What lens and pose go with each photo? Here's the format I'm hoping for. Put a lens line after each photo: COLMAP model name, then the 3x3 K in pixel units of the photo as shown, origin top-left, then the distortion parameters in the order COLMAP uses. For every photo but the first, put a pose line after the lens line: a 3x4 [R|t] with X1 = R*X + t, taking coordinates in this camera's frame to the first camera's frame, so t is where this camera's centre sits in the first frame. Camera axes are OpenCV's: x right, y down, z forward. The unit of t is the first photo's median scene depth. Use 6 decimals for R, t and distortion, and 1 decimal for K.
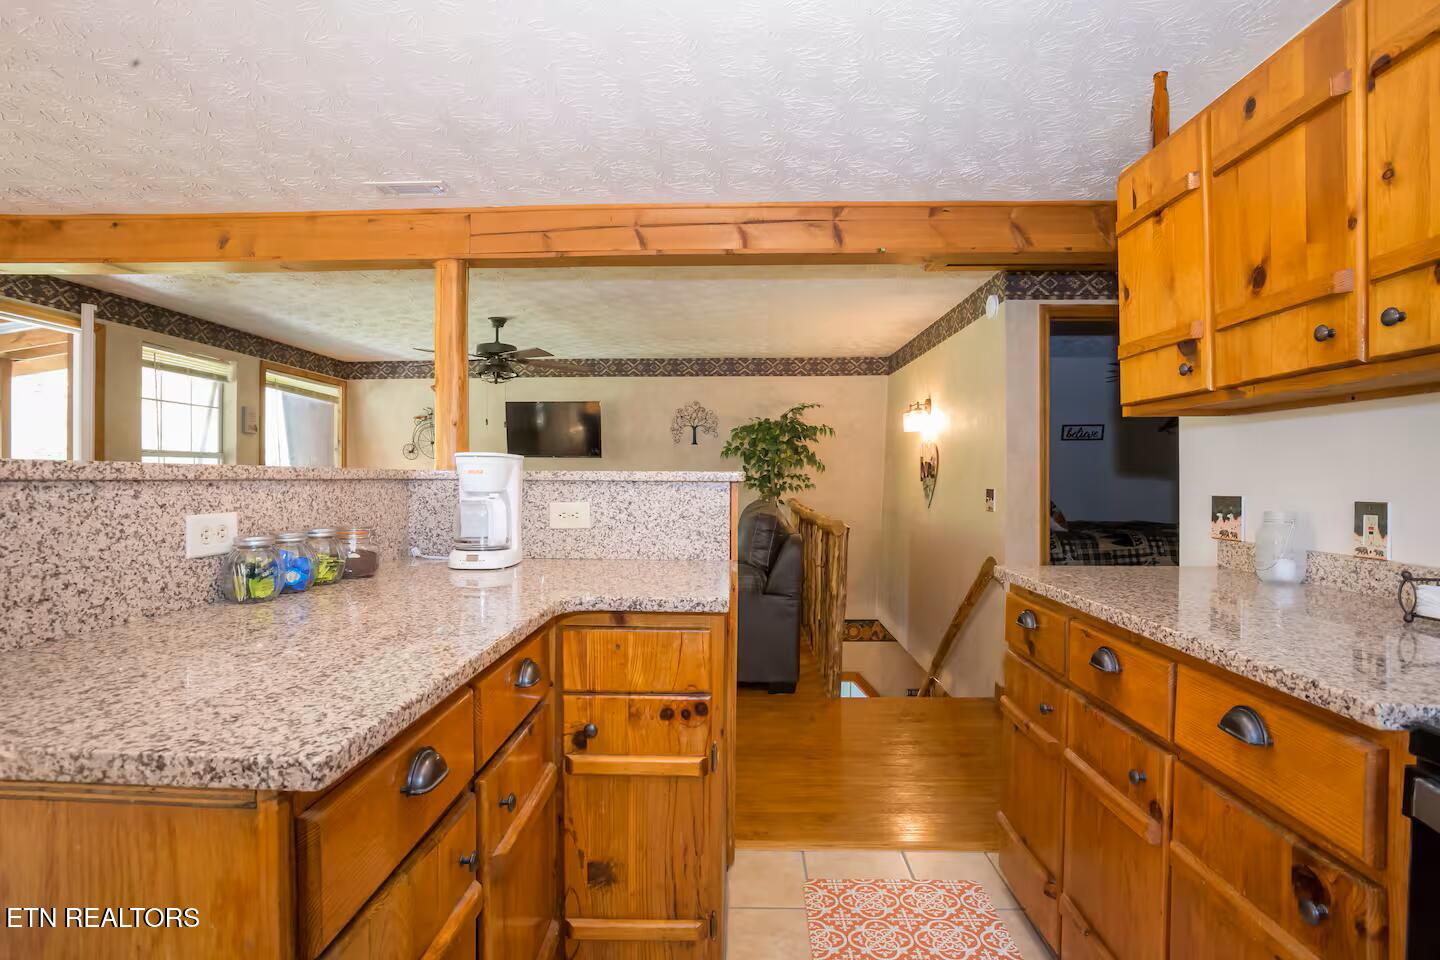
lens RADIAL K [[707.1, 0, 720.0], [0, 707.1, 480.0], [0, 0, 1]] dist [-0.061856, 0.023120]
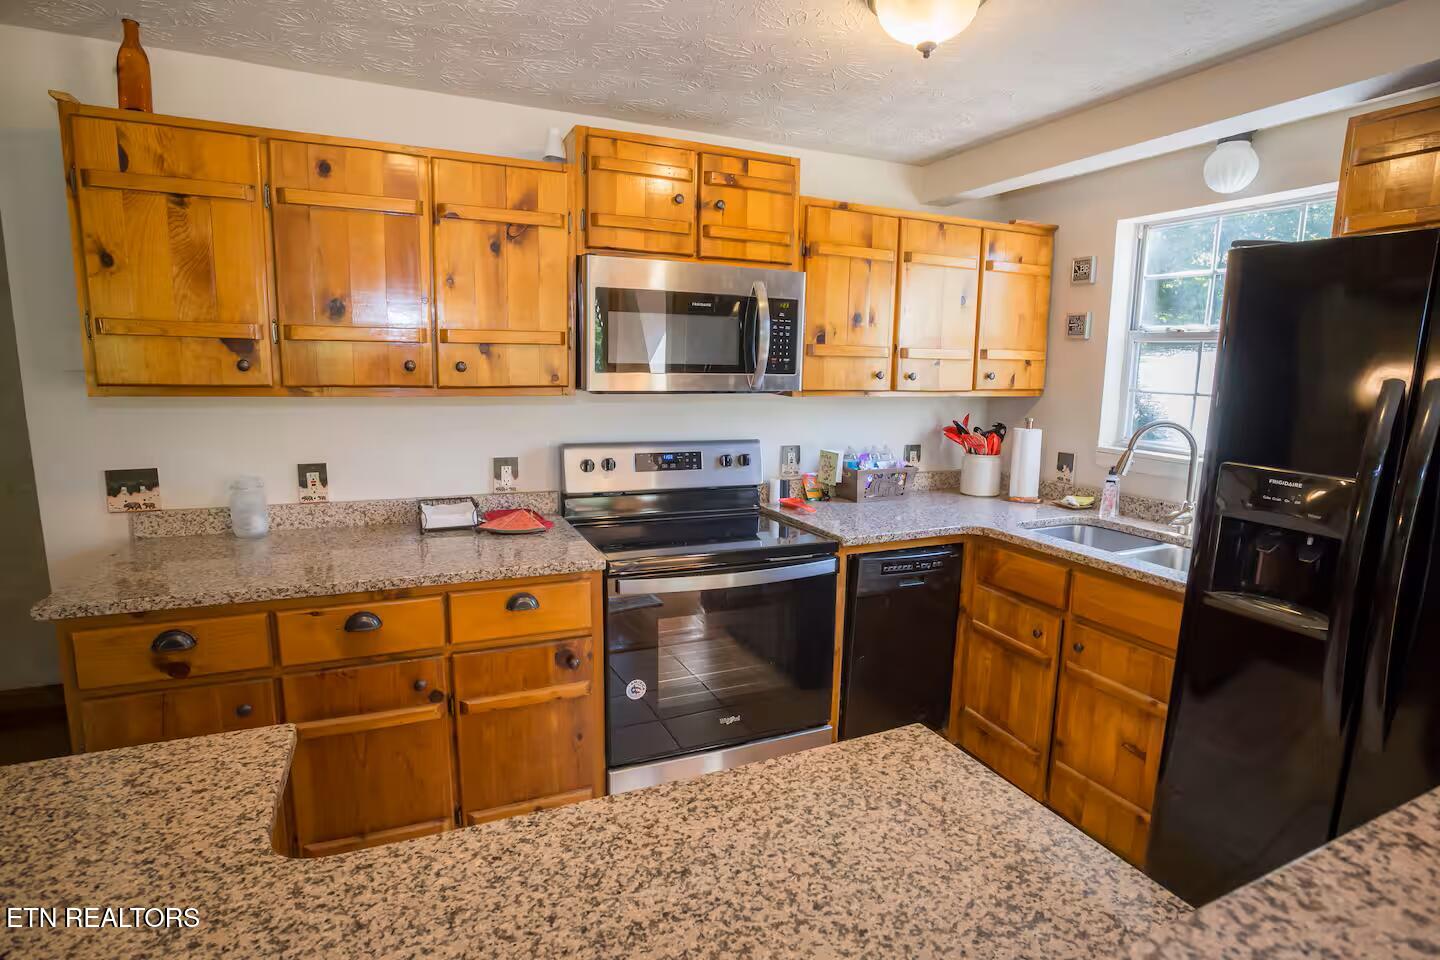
lens RADIAL K [[707.1, 0, 720.0], [0, 707.1, 480.0], [0, 0, 1]] dist [-0.061856, 0.023120]
pose [[-0.413118, -0.152551, 0.897810, -0.699534], [-0.014653, 0.986856, 0.160938, -0.178232], [-0.910560, 0.053331, -0.409923, 0.808422]]
